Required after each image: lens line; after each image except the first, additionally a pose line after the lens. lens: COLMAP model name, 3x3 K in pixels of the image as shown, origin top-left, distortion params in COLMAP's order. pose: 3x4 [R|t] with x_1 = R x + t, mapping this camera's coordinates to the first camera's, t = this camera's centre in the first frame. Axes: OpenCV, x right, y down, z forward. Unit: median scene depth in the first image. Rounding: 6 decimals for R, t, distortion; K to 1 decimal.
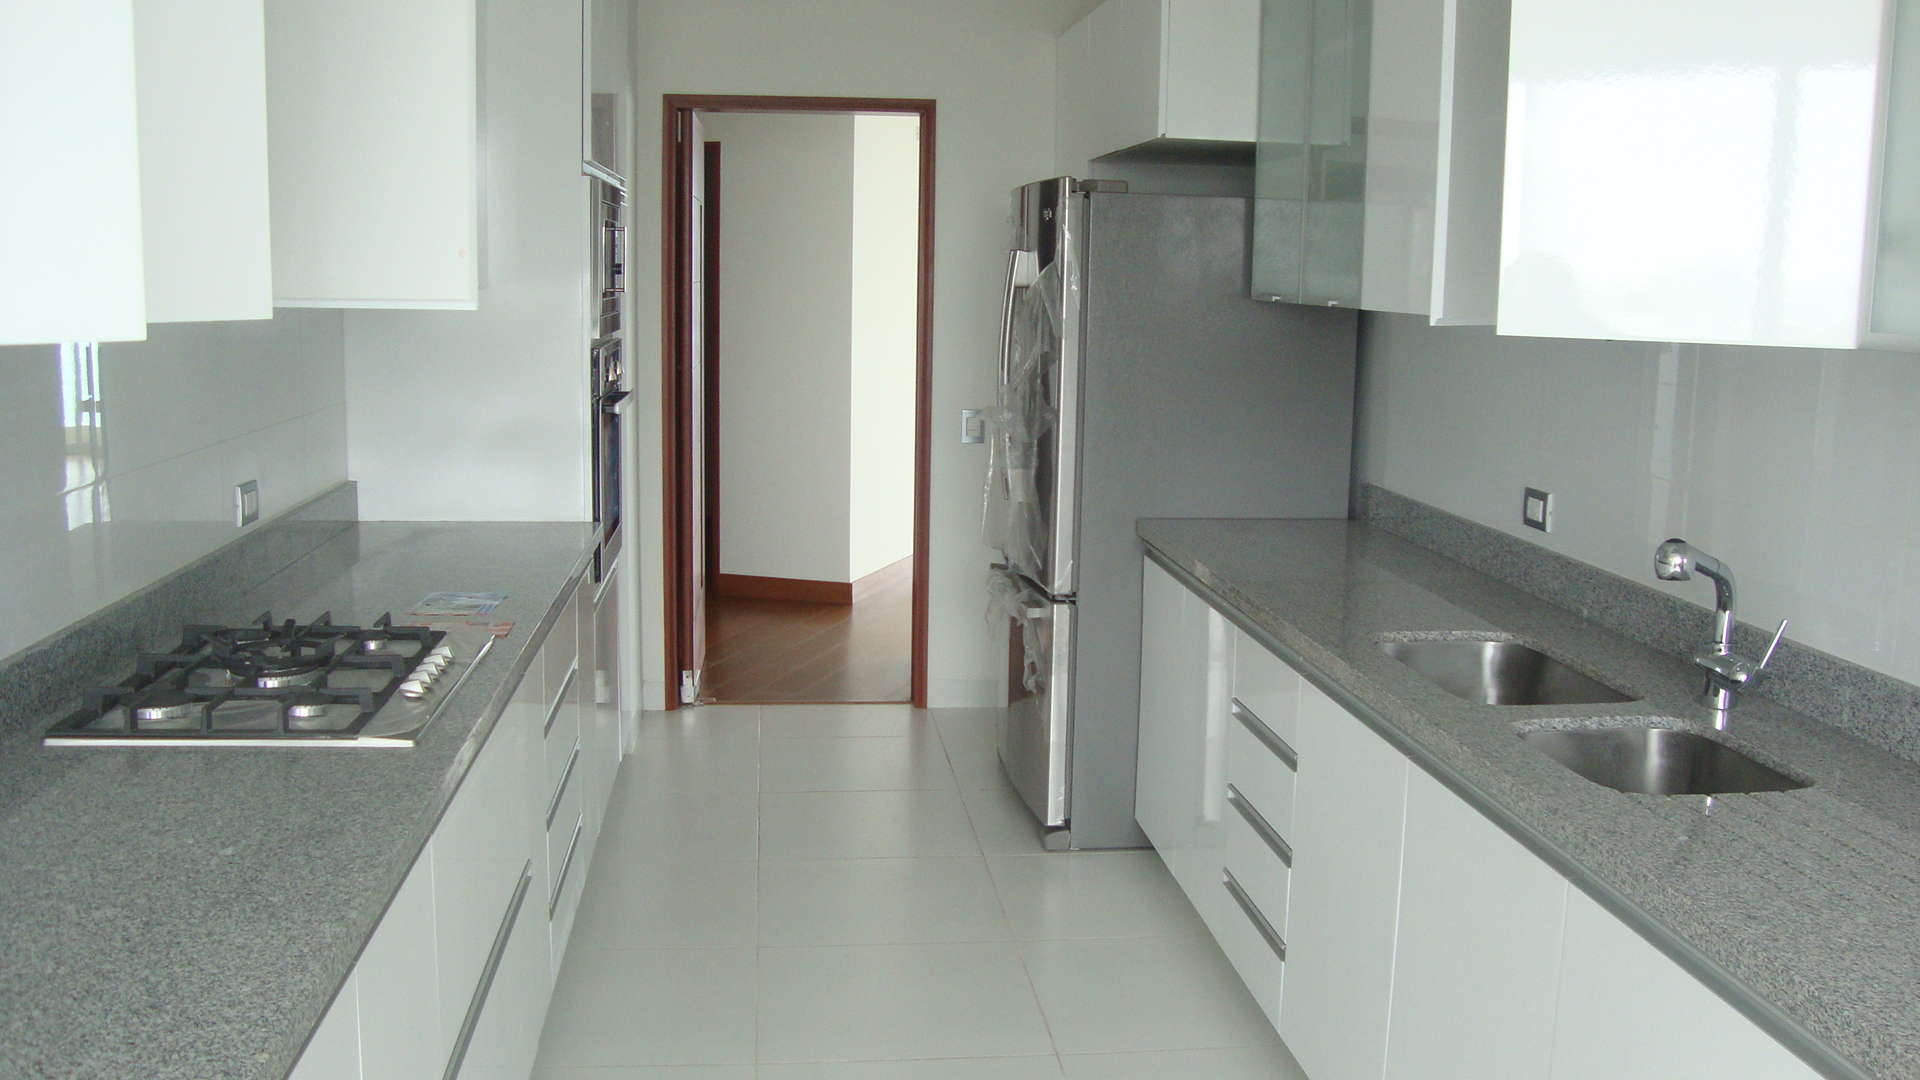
lens RADIAL K [[1737.2, 0, 960.0], [0, 1737.2, 540.0], [0, 0, 1]] dist [-0.213095, 0.252412]
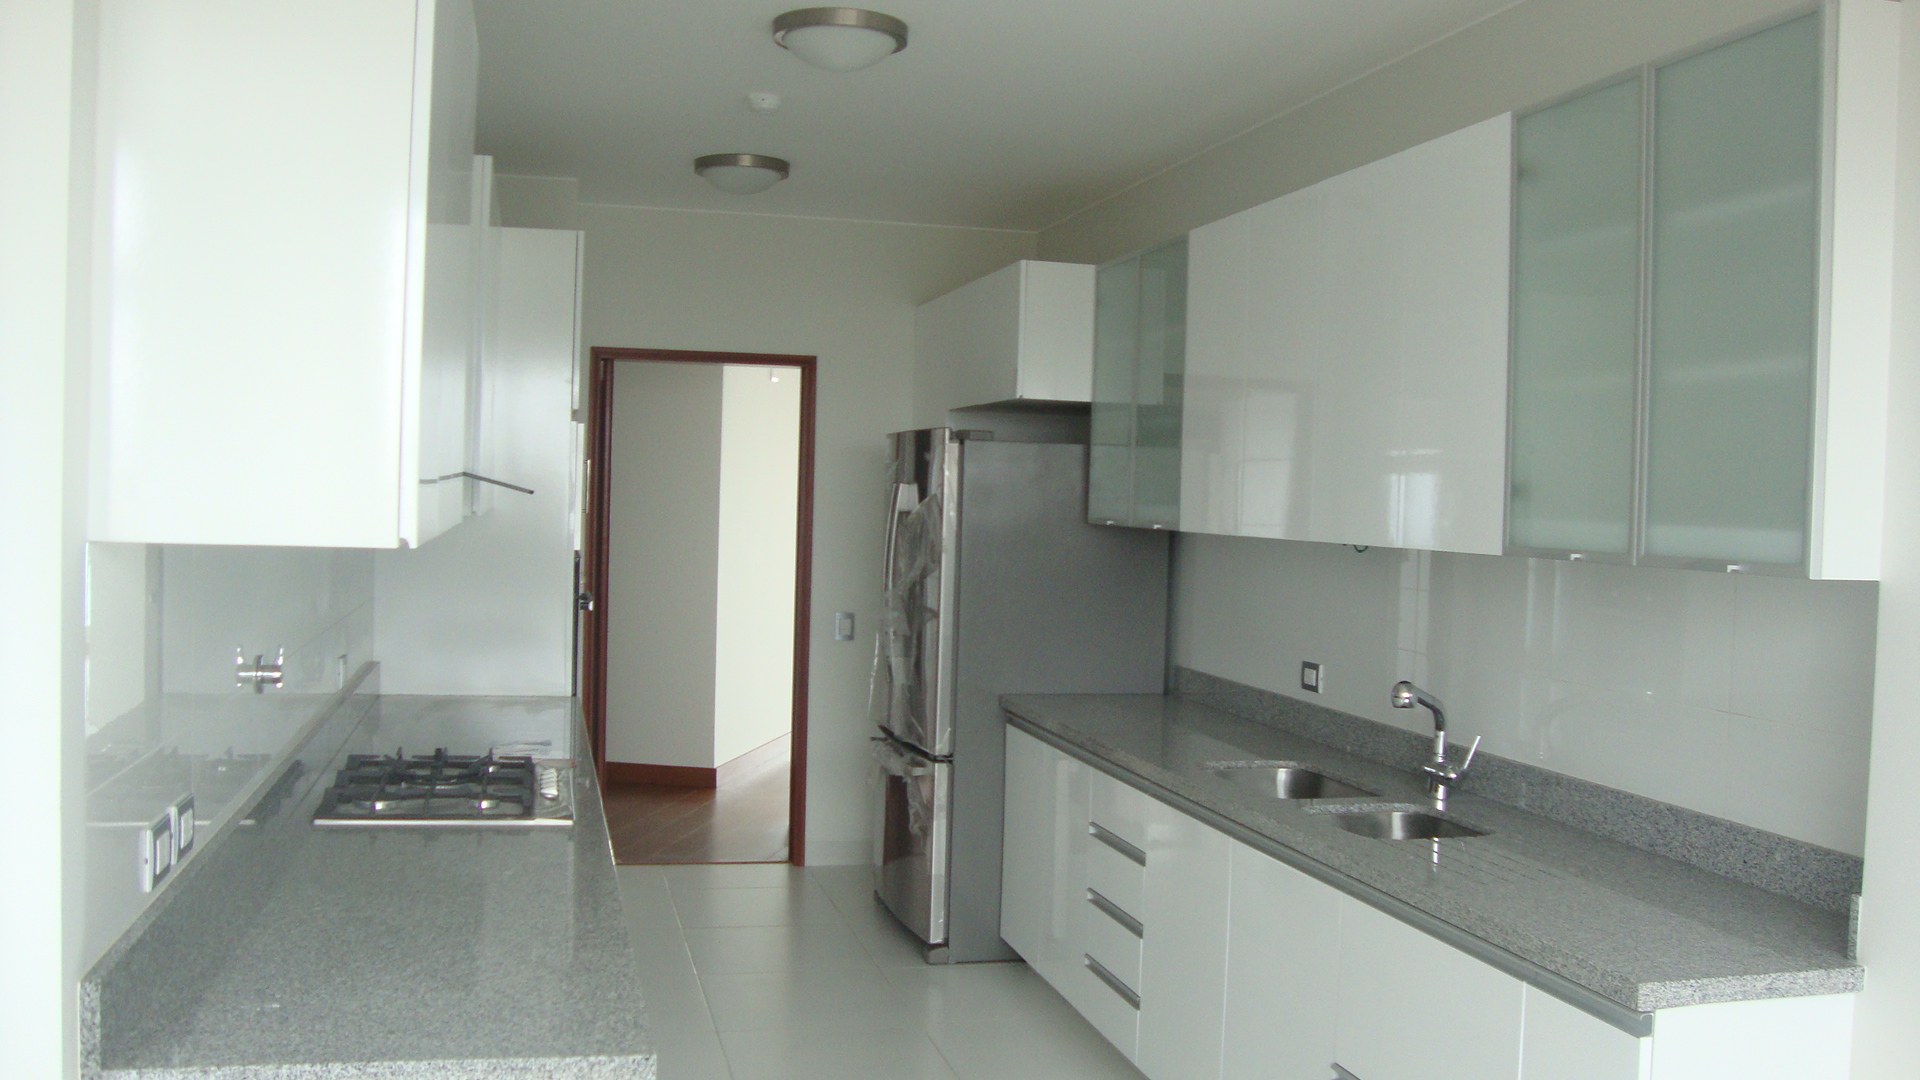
lens RADIAL K [[1737.2, 0, 960.0], [0, 1737.2, 540.0], [0, 0, 1]] dist [-0.213095, 0.252412]
pose [[0.991381, 0.005964, 0.130876, -0.098477], [0.010478, 0.992153, -0.124589, 0.034755], [-0.130592, 0.124887, 0.983539, -0.270789]]
